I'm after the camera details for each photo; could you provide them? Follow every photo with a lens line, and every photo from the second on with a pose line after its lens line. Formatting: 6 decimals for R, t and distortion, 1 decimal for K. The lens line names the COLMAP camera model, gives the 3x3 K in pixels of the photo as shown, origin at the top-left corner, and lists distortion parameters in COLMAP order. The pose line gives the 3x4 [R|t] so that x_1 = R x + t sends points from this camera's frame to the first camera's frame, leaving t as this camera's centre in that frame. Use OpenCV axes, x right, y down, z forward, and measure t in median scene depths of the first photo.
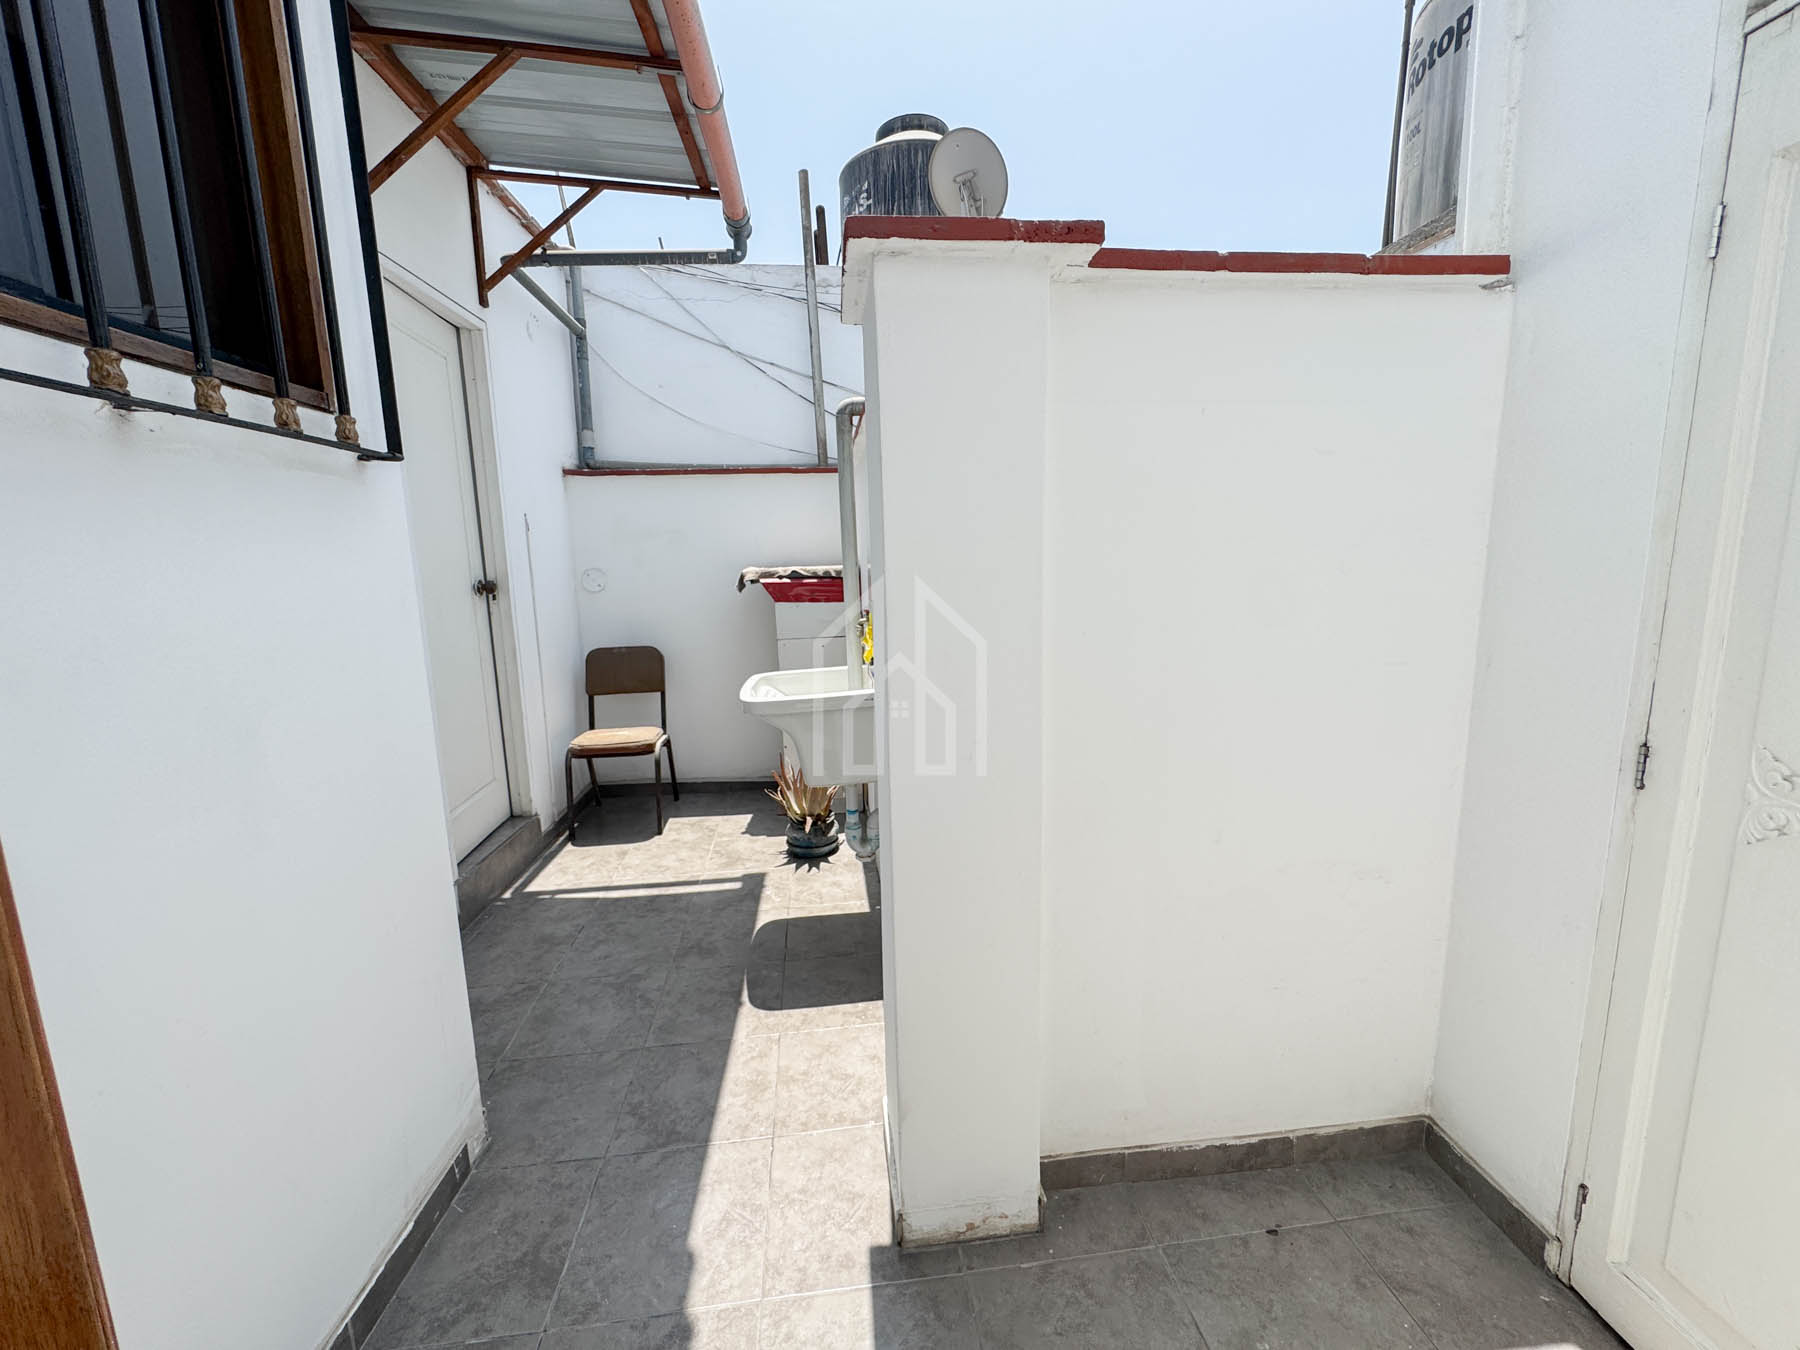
lens RADIAL K [[722.2, 0, 896.6], [0, 722.2, 669.5], [0, 0, 1]] dist [-0.002911, -0.000098]
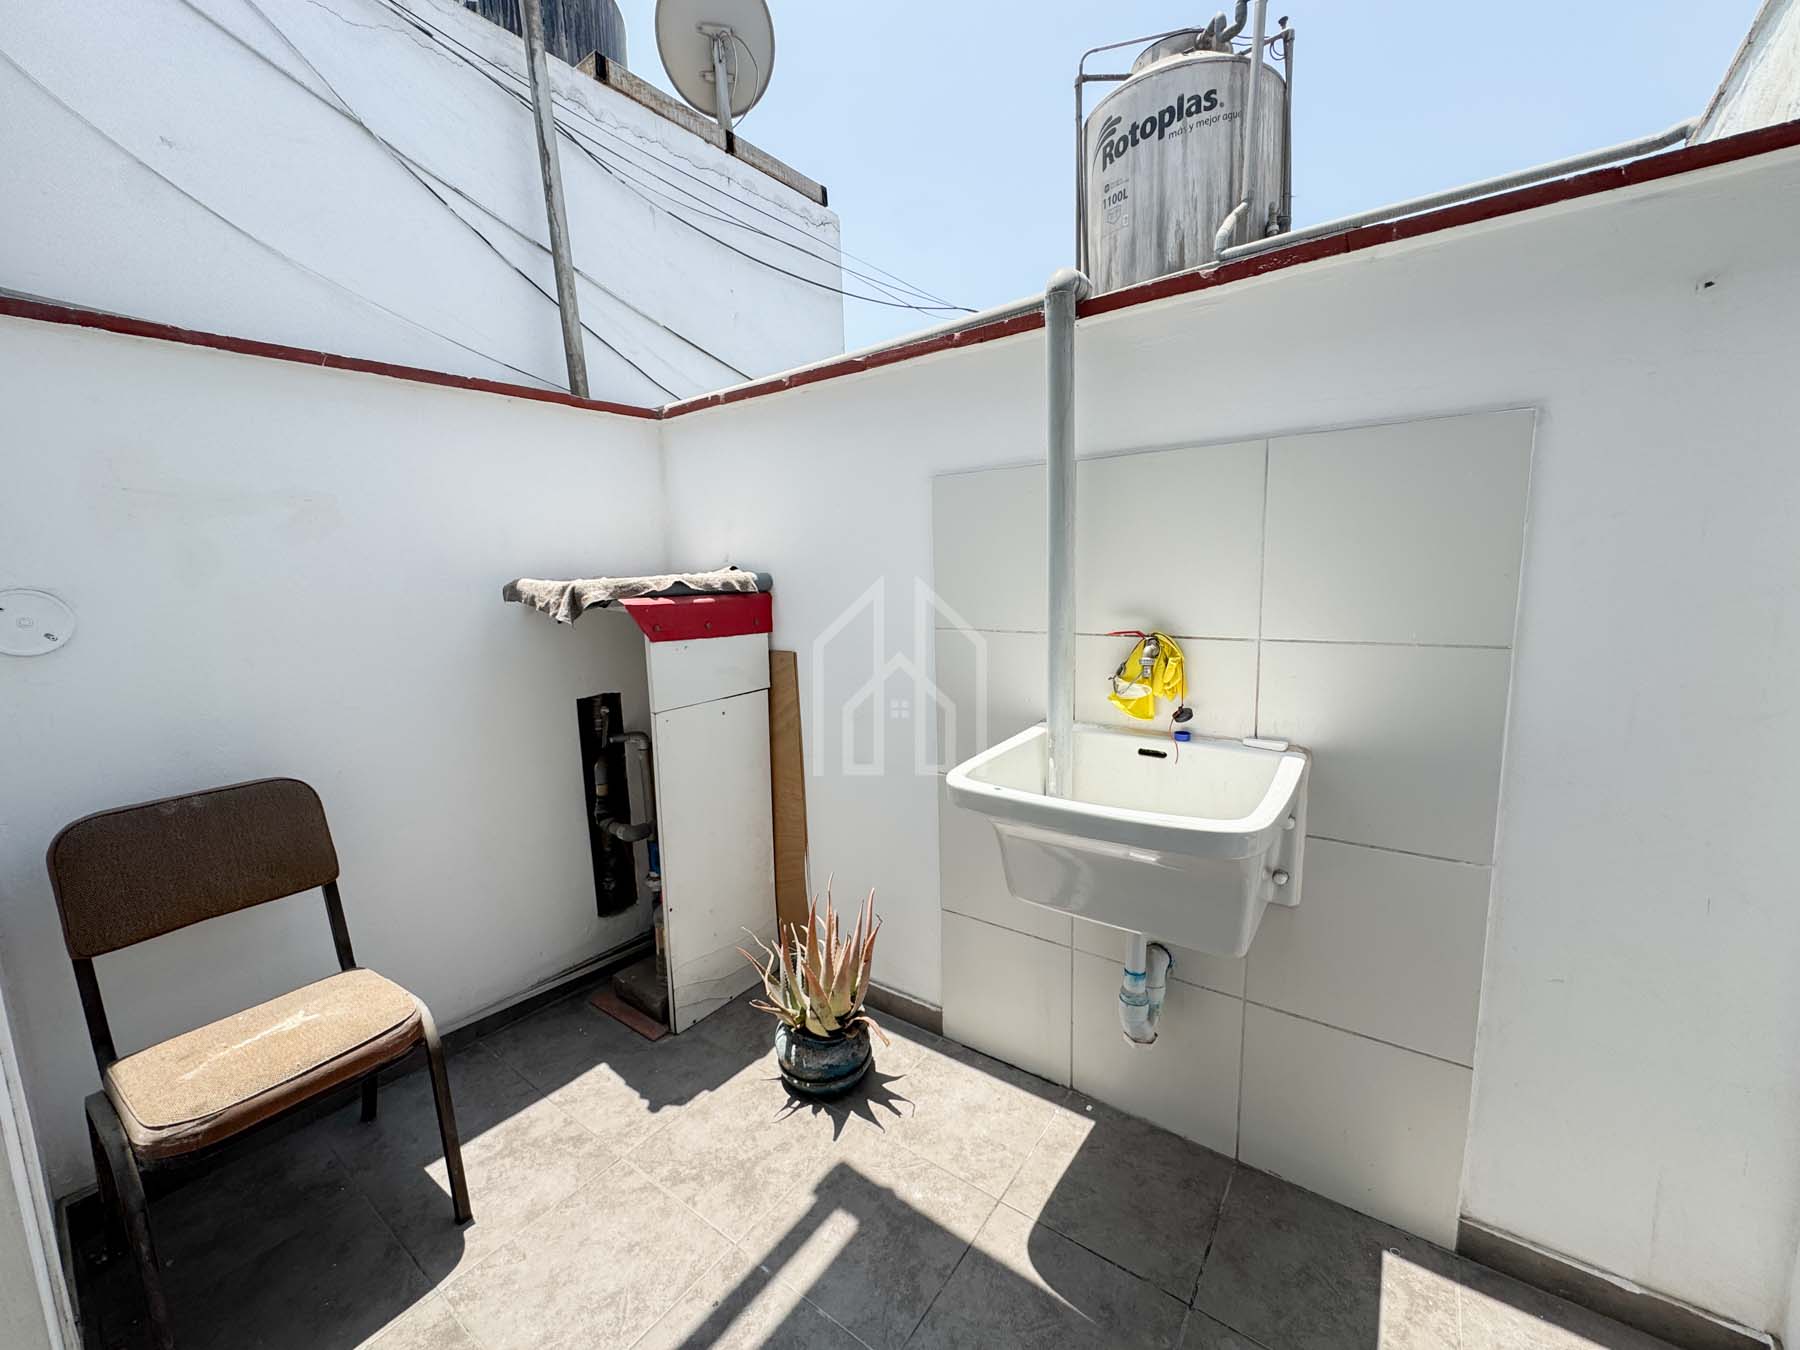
lens RADIAL K [[722.2, 0, 896.6], [0, 722.2, 669.5], [0, 0, 1]] dist [-0.002911, -0.000098]
pose [[0.683084, -0.100548, 0.723385, -0.443623], [0.130186, 0.991378, 0.014864, -0.060831], [-0.718643, 0.084021, 0.690285, 0.533253]]
